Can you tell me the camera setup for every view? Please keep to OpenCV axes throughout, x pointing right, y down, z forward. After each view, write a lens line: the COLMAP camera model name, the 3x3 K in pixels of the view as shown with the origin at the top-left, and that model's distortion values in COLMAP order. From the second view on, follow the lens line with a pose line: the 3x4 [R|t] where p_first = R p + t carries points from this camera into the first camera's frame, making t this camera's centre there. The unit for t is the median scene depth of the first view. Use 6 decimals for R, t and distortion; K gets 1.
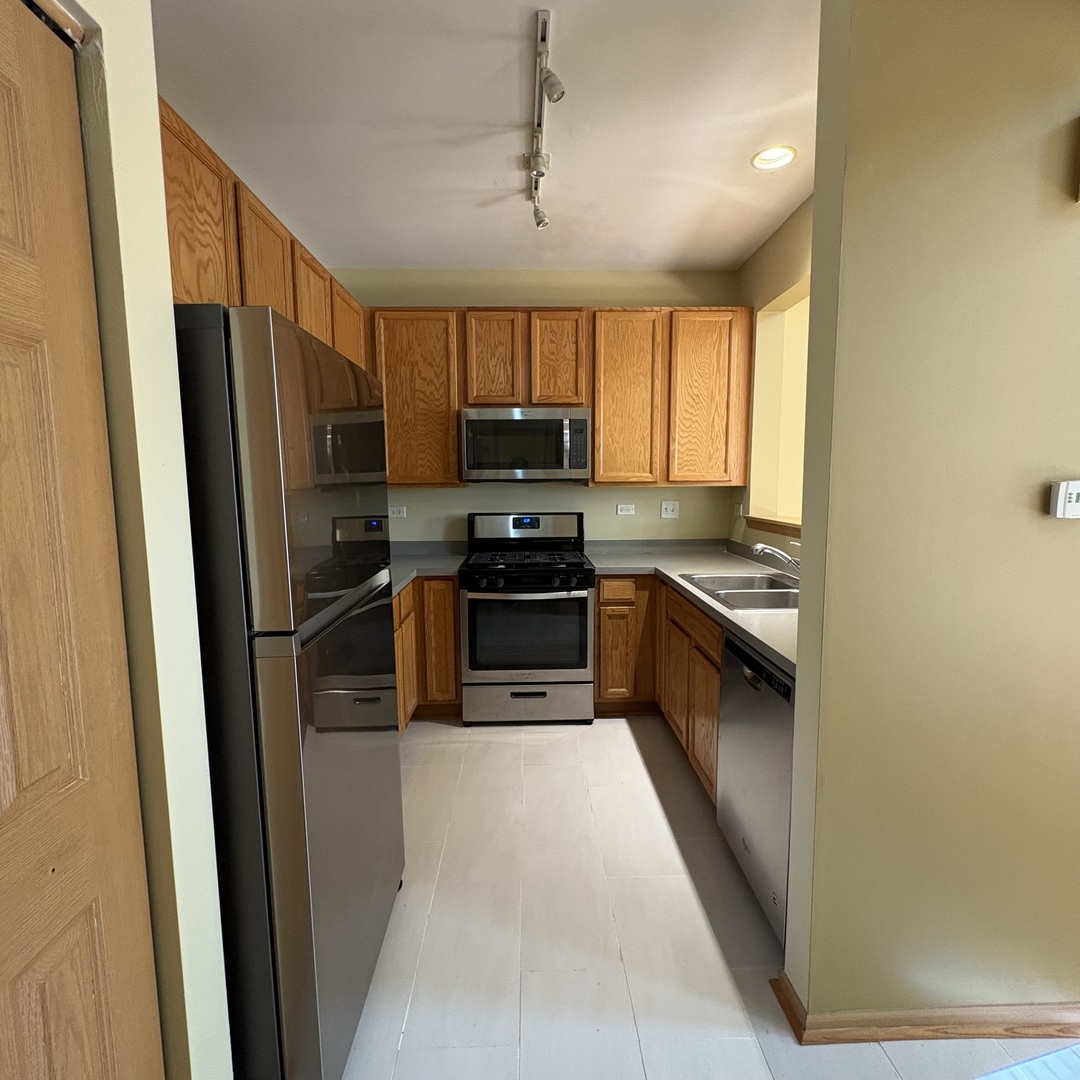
lens RADIAL K [[572.3, 0, 540.0], [0, 572.3, 540.0], [0, 0, 1]] dist [-0.002176, 0.001252]
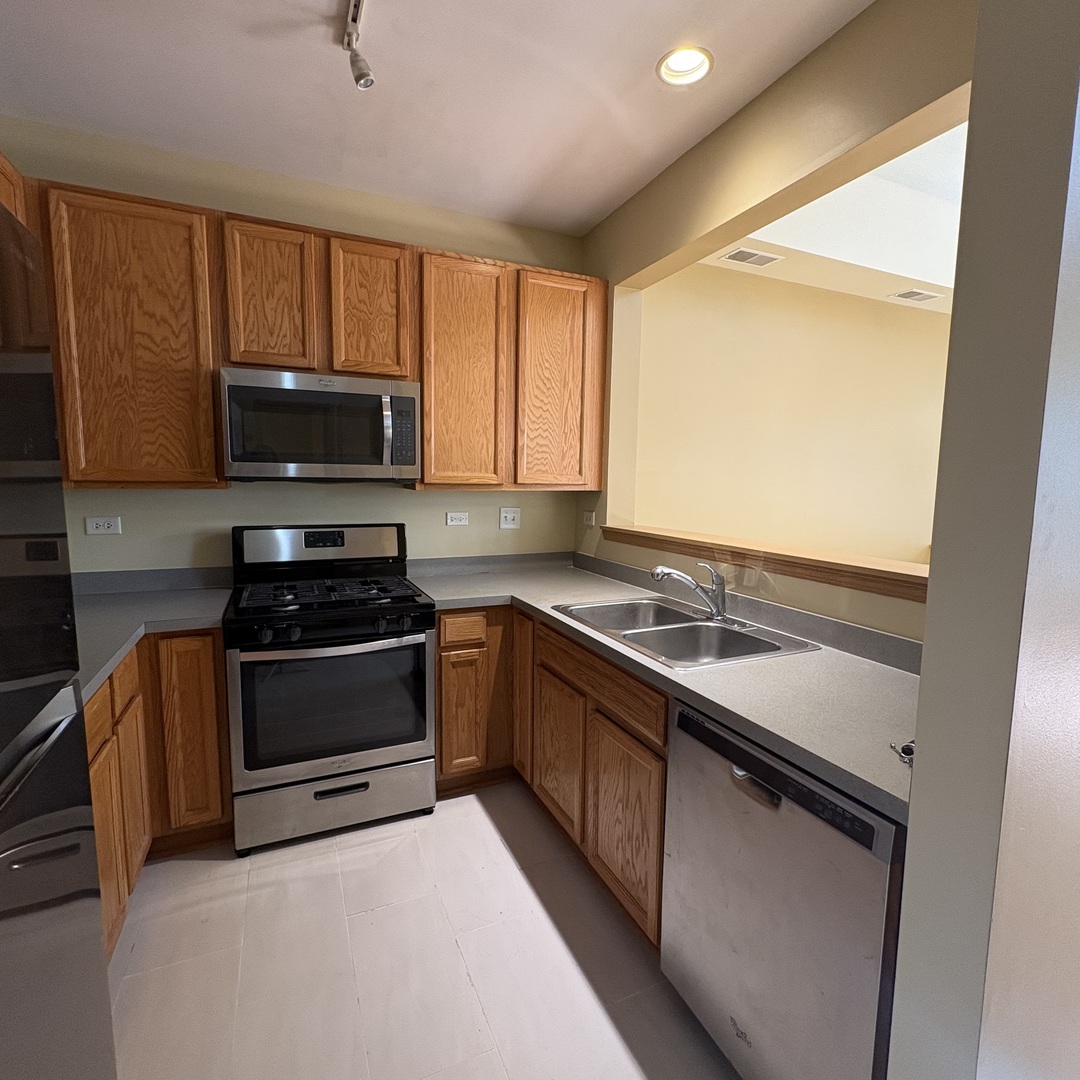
lens RADIAL K [[572.3, 0, 540.0], [0, 572.3, 540.0], [0, 0, 1]] dist [-0.002176, 0.001252]
pose [[0.921333, -0.023146, 0.388084, -0.058728], [0.022670, 0.999726, 0.005807, -0.029426], [-0.388112, 0.003448, 0.921606, 0.260921]]
